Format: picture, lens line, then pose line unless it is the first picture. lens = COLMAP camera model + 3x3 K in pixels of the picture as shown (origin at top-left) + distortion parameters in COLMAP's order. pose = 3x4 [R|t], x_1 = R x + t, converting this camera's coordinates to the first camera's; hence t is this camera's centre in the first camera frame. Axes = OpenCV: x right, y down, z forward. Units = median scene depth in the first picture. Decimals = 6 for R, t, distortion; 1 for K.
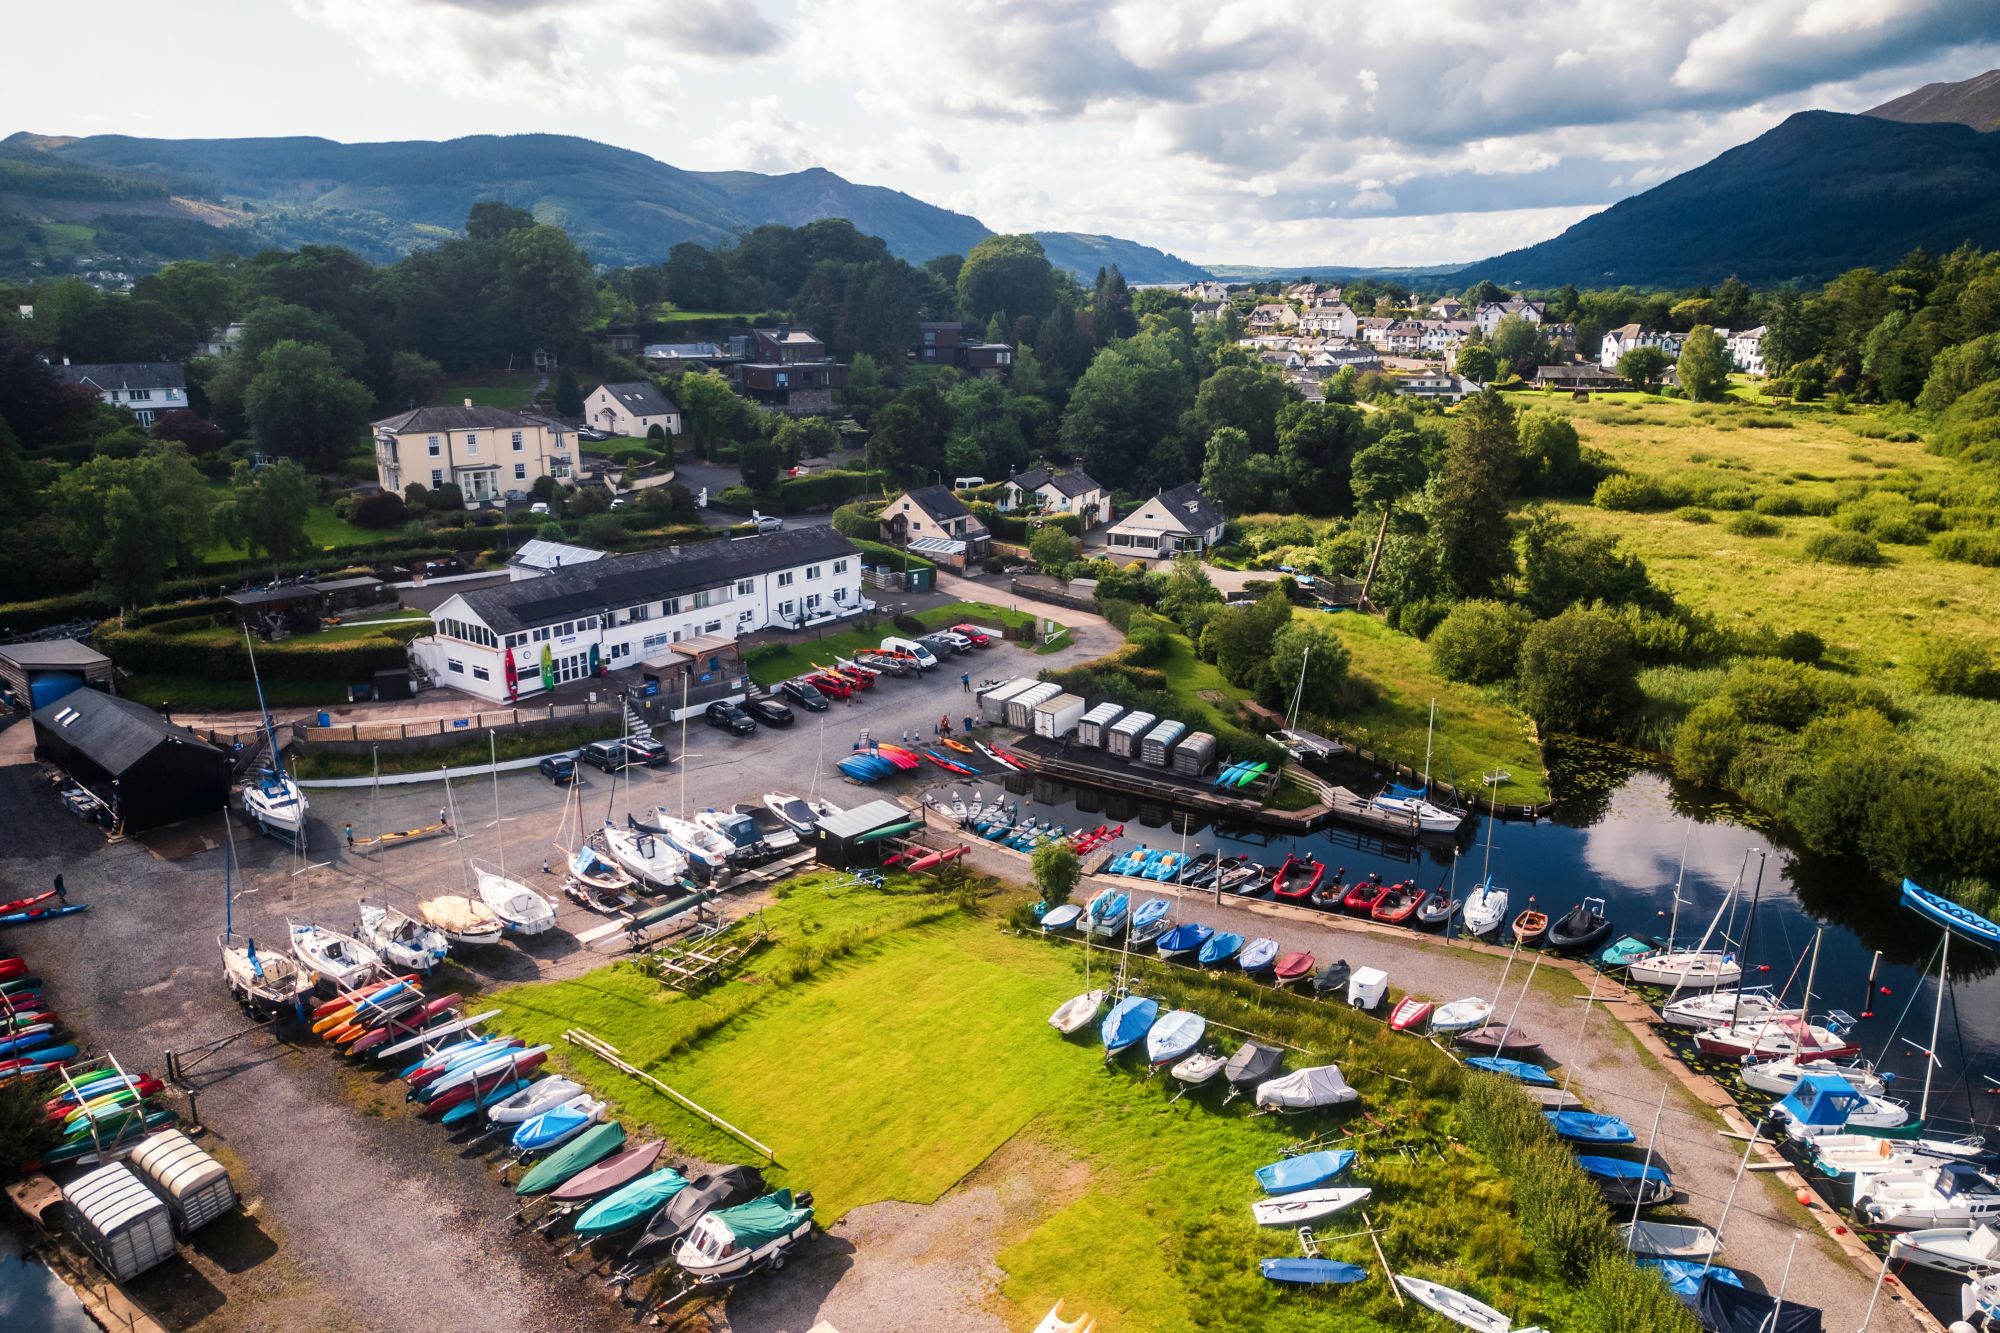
lens RADIAL K [[1400.0, 0, 1000.0], [0, 1400.0, 666.5], [0, 0, 1]] dist [0.052748, -0.058744]
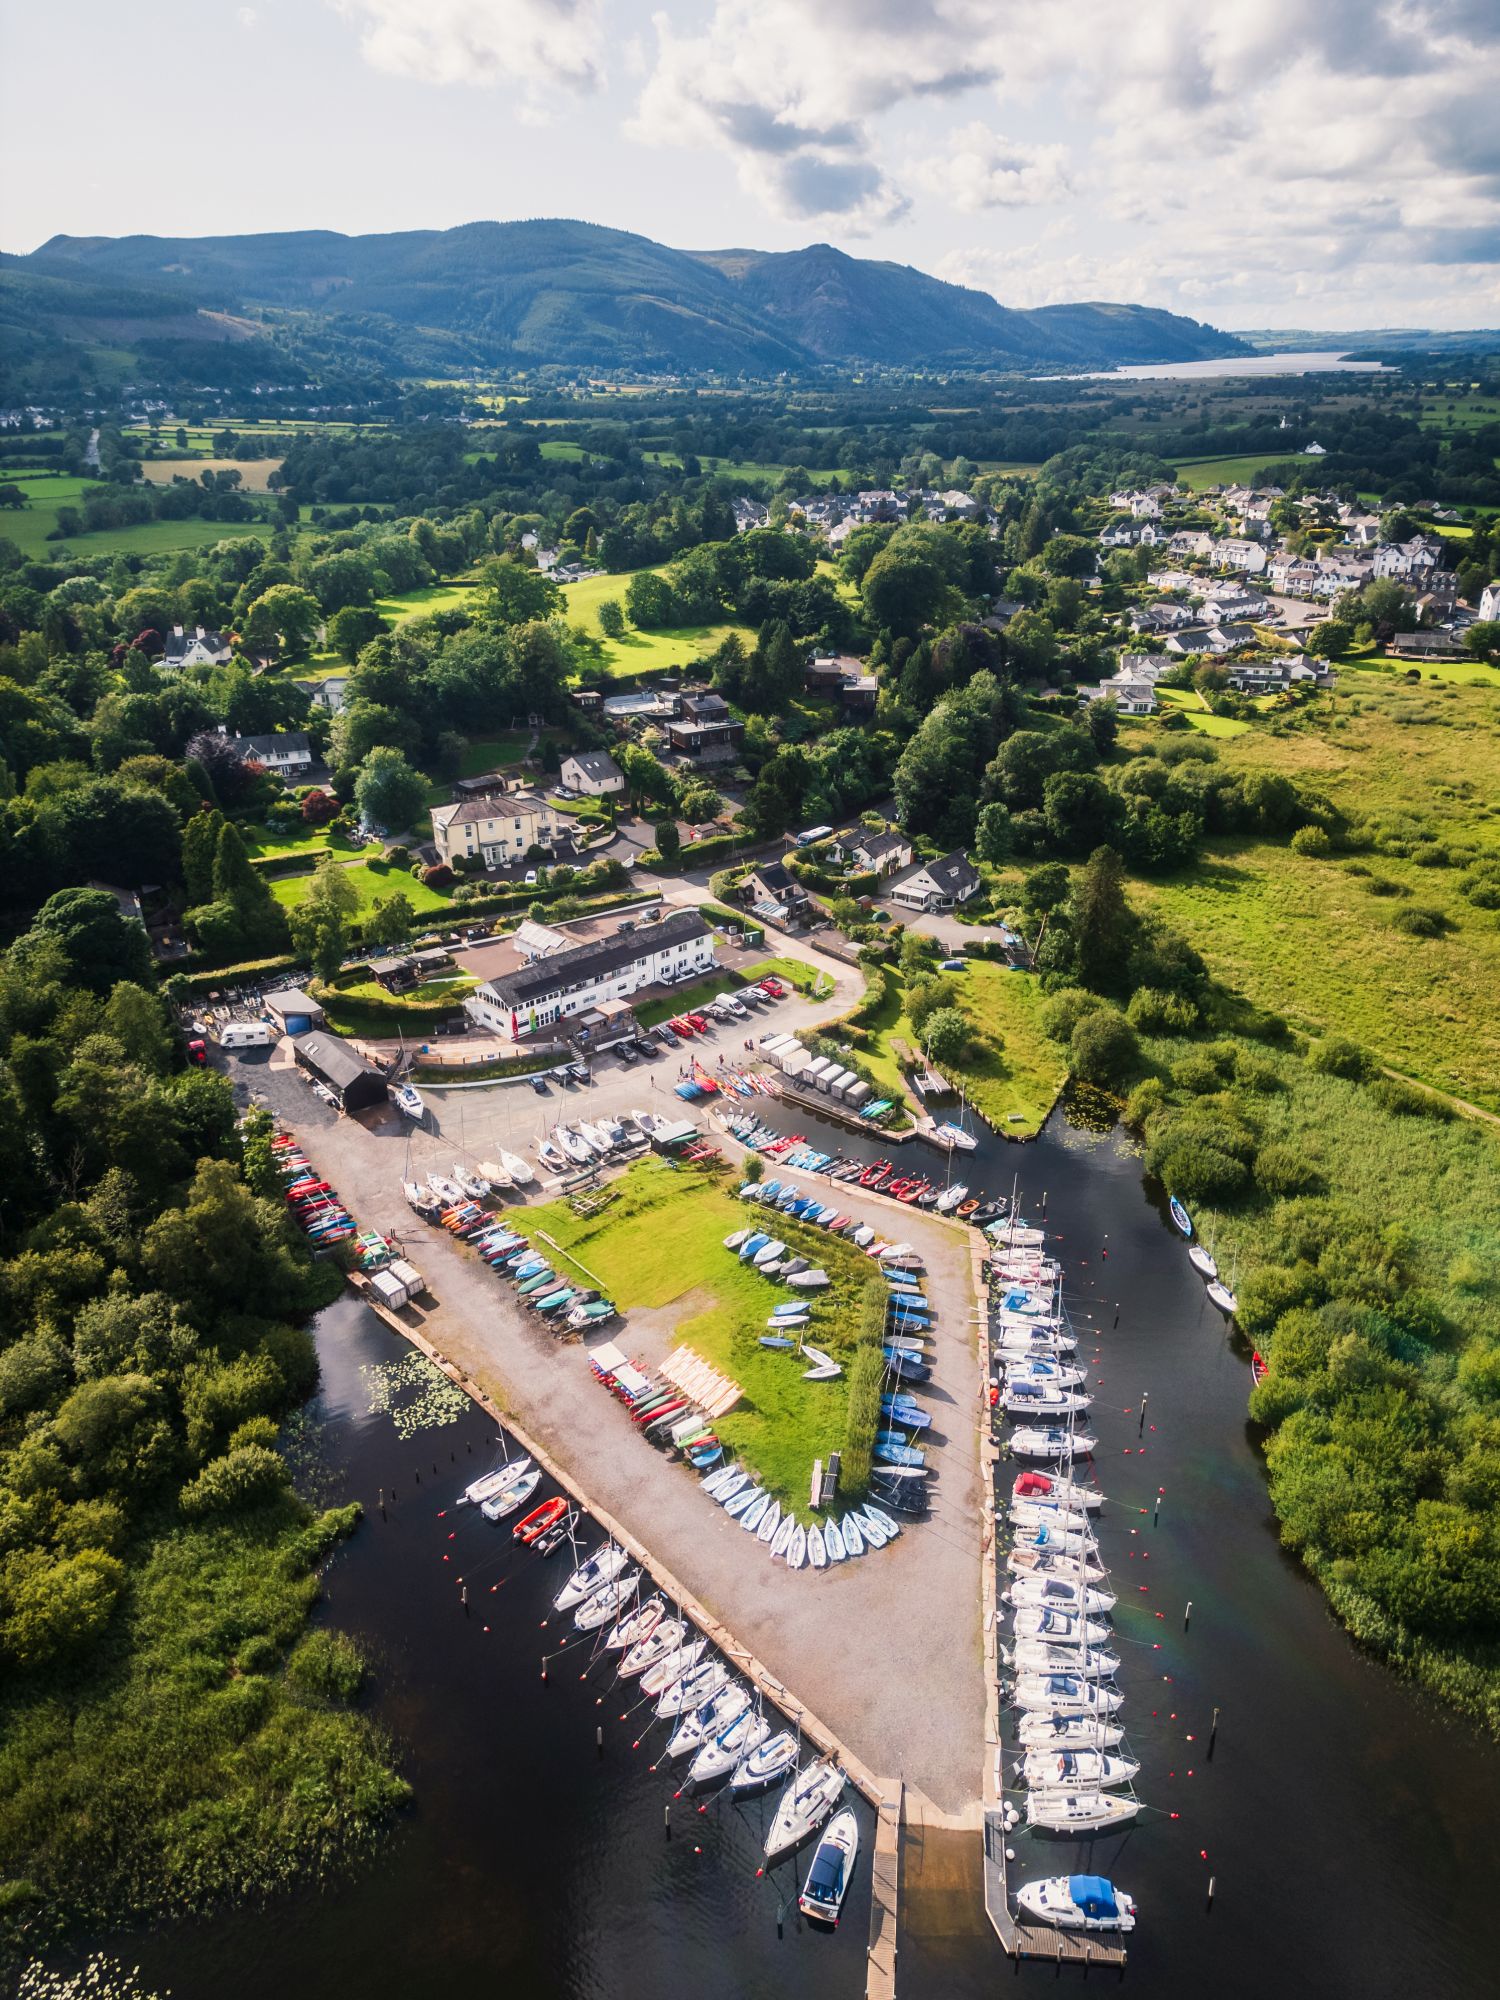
lens RADIAL K [[1394.6, 0, 750.0], [0, 1394.6, 1000.0], [0, 0, 1]] dist [0.048707, -0.001687]
pose [[0.985532, 0.050616, -0.161753, 0.330464], [-0.024691, 0.987061, 0.158433, -0.403804], [0.167679, -0.152147, 0.974030, -0.955189]]
